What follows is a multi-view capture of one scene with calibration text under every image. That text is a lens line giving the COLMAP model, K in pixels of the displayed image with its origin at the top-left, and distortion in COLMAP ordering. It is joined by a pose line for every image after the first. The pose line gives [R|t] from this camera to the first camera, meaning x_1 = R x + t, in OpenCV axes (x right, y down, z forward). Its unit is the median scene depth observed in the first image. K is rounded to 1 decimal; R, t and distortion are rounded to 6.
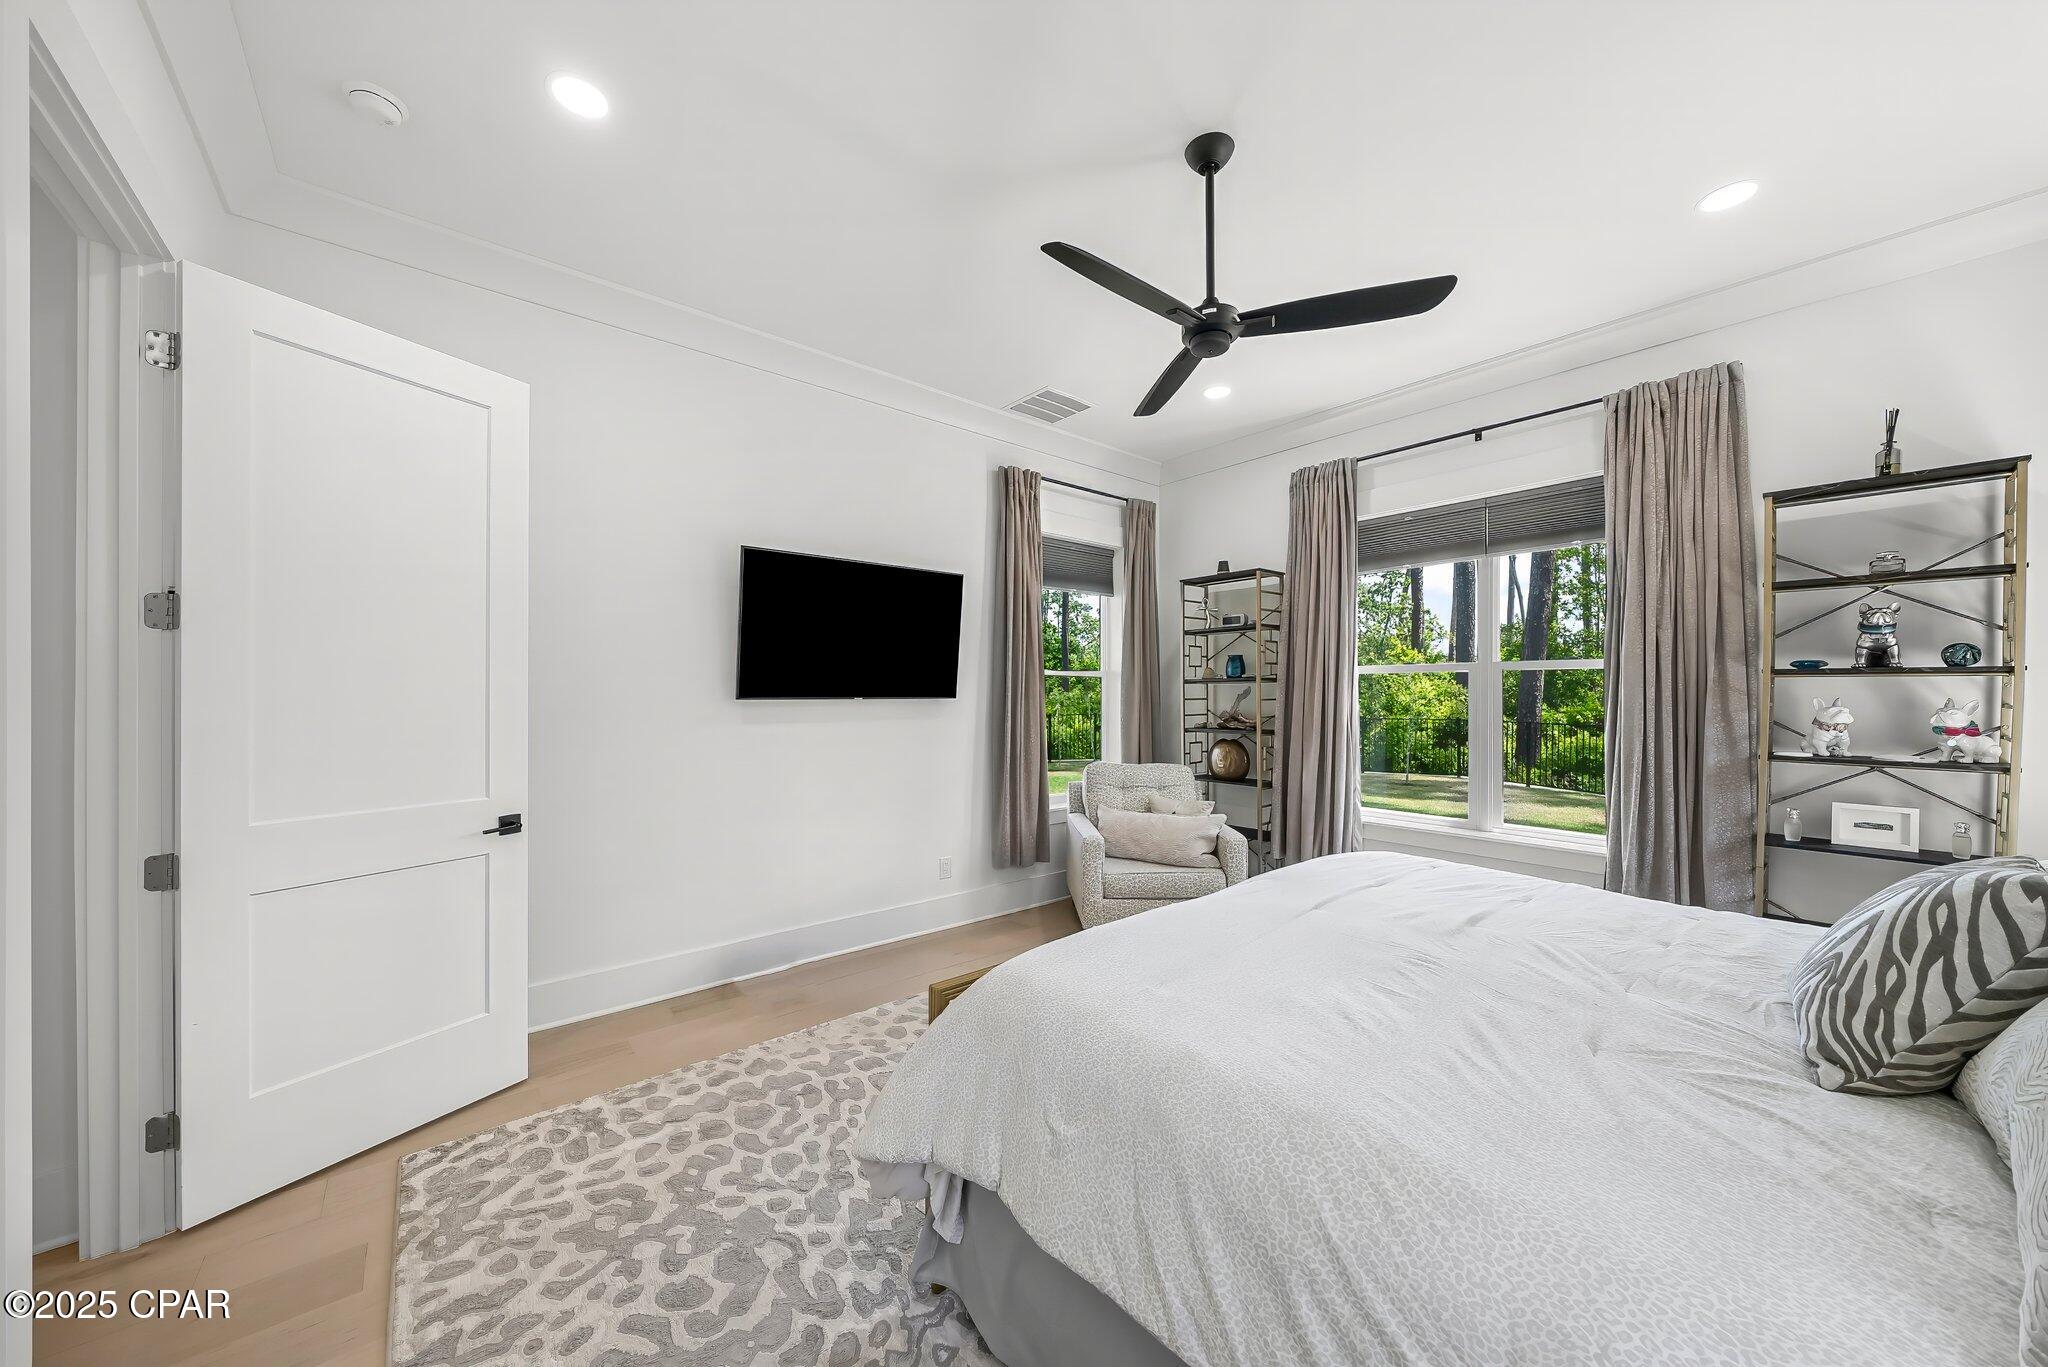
lens RADIAL K [[714.4, 0, 1018.8], [0, 714.4, 692.2], [0, 0, 1]] dist [-0.005988, -0.000261]
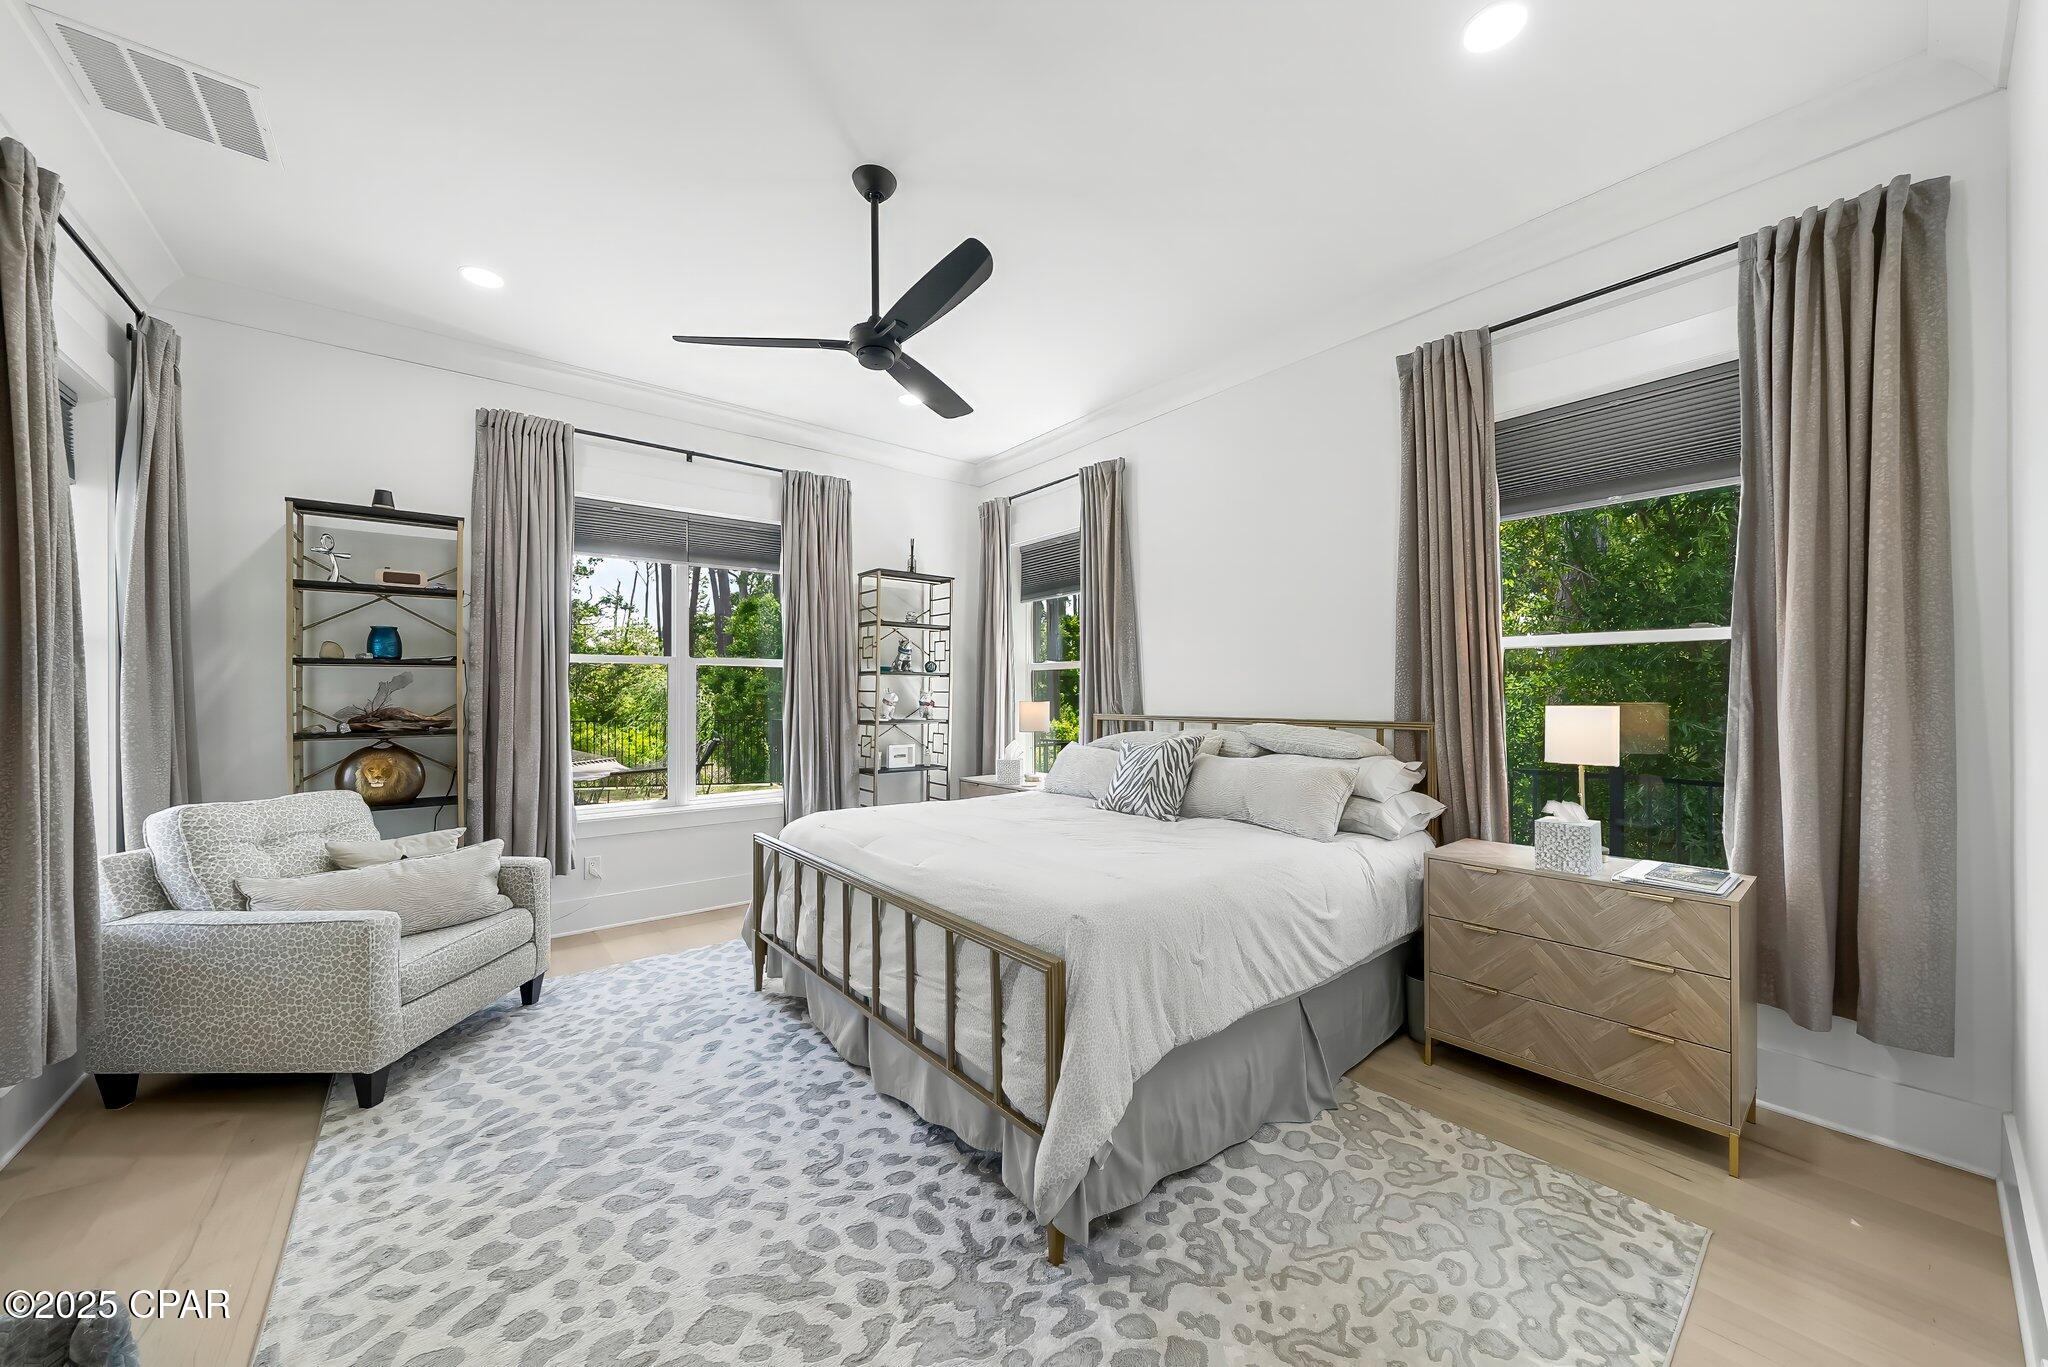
lens RADIAL K [[726.1, 0, 1024.0], [0, 726.1, 683.5], [0, 0, 1]] dist [0.001156, -0.000026]
pose [[0.017270, 0.012965, 0.999767, -0.534044], [-0.001426, 0.999915, -0.012943, 0.015946], [-0.999850, -0.001202, 0.017287, 0.476473]]
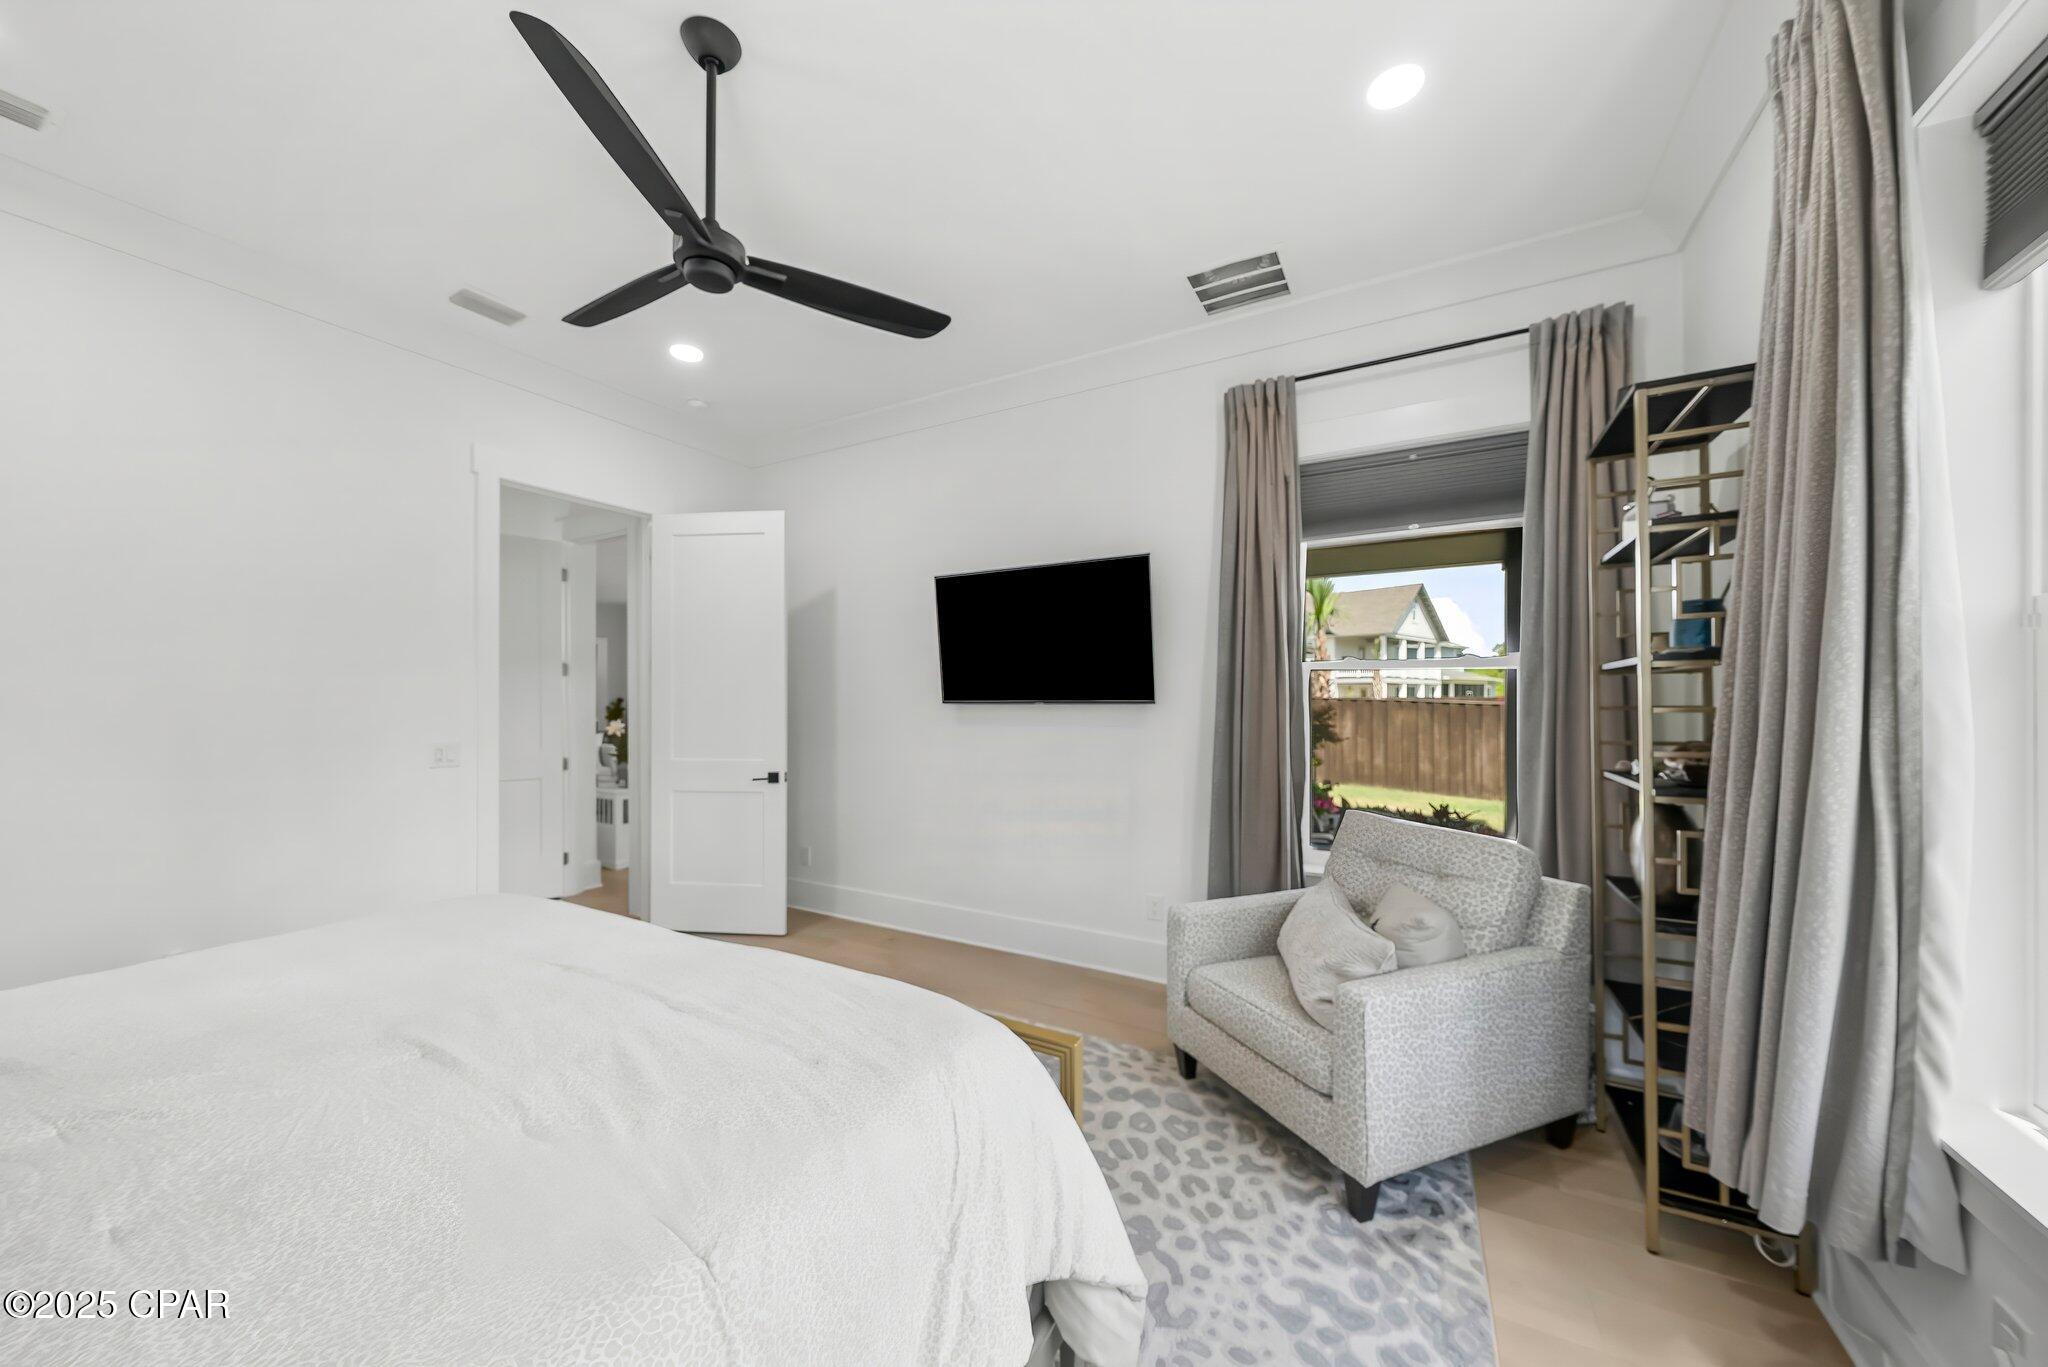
lens RADIAL K [[714.4, 0, 1018.8], [0, 714.4, 692.2], [0, 0, 1]] dist [-0.005988, -0.000261]
pose [[0.350914, -0.013828, -0.936306, 0.734334], [0.003480, 0.999903, -0.013463, 0.007694], [0.936401, 0.001466, 0.350928, 0.660213]]
